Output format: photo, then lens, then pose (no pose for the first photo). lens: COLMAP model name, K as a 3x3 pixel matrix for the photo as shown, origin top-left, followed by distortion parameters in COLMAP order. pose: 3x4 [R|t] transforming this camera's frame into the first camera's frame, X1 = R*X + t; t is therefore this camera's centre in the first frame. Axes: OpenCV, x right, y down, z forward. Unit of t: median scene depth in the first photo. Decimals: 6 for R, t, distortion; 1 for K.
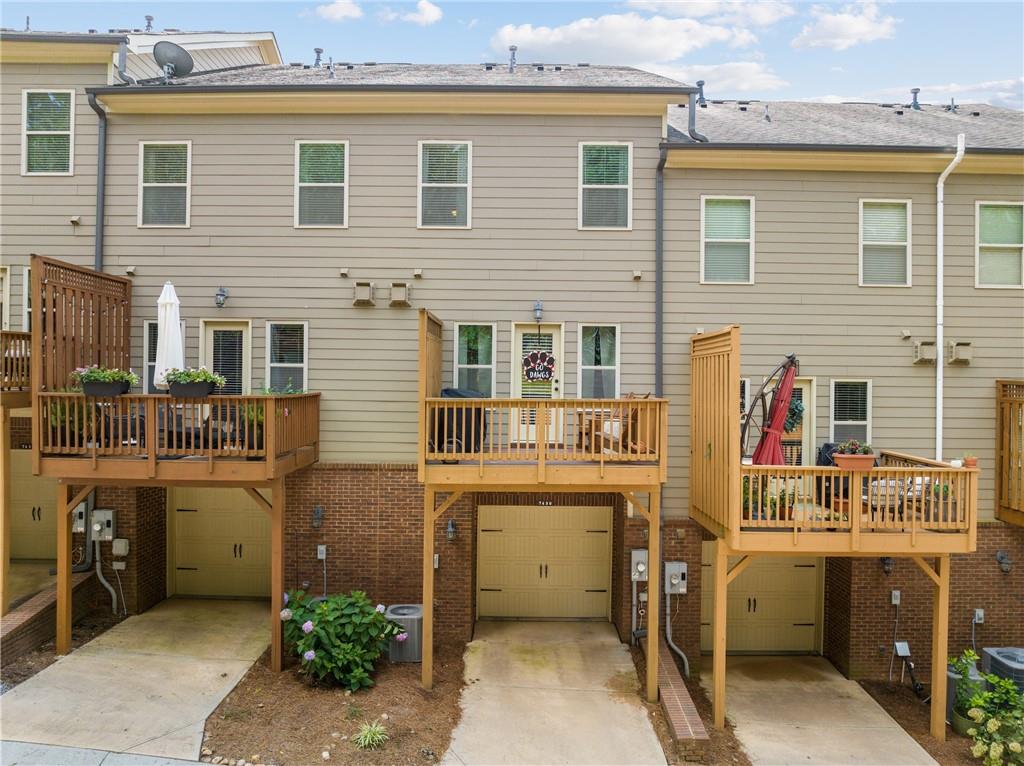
lens RADIAL K [[718.0, 0, 512.0], [0, 718.0, 383.0], [0, 0, 1]] dist [-0.027960, 0.009104]
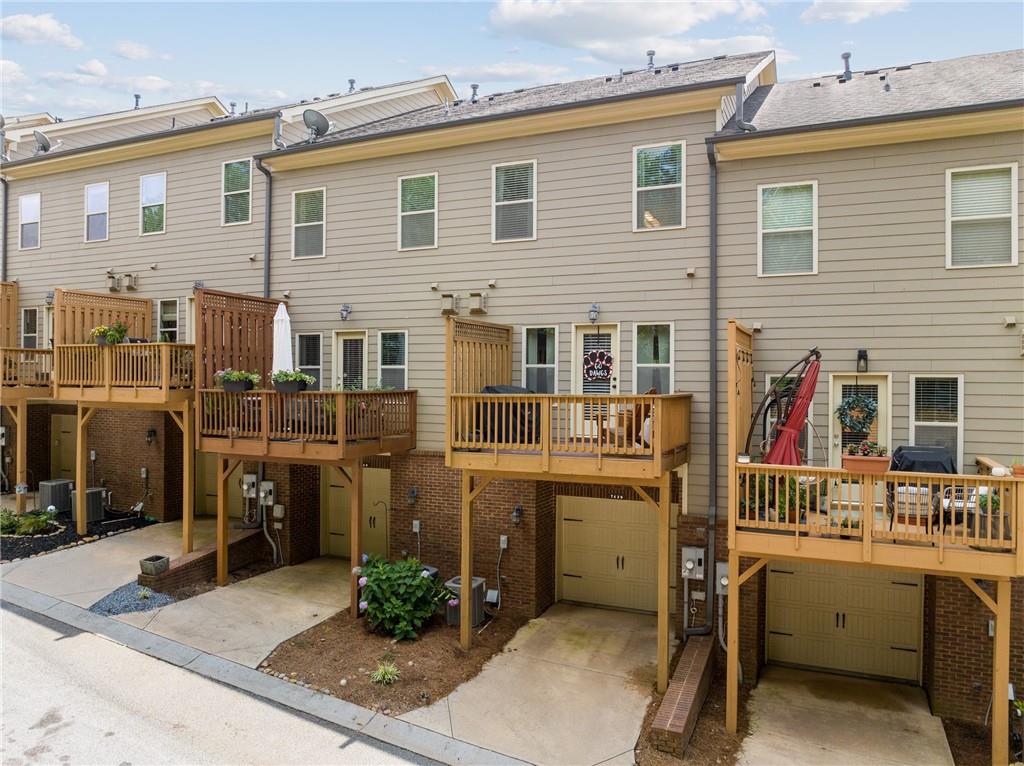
lens RADIAL K [[718.0, 0, 512.0], [0, 718.0, 383.0], [0, 0, 1]] dist [-0.027960, 0.009104]
pose [[0.919211, -0.003999, -0.393744, 0.340196], [0.002599, 0.999988, -0.004090, 0.007262], [0.393756, 0.002736, 0.919211, -0.015489]]
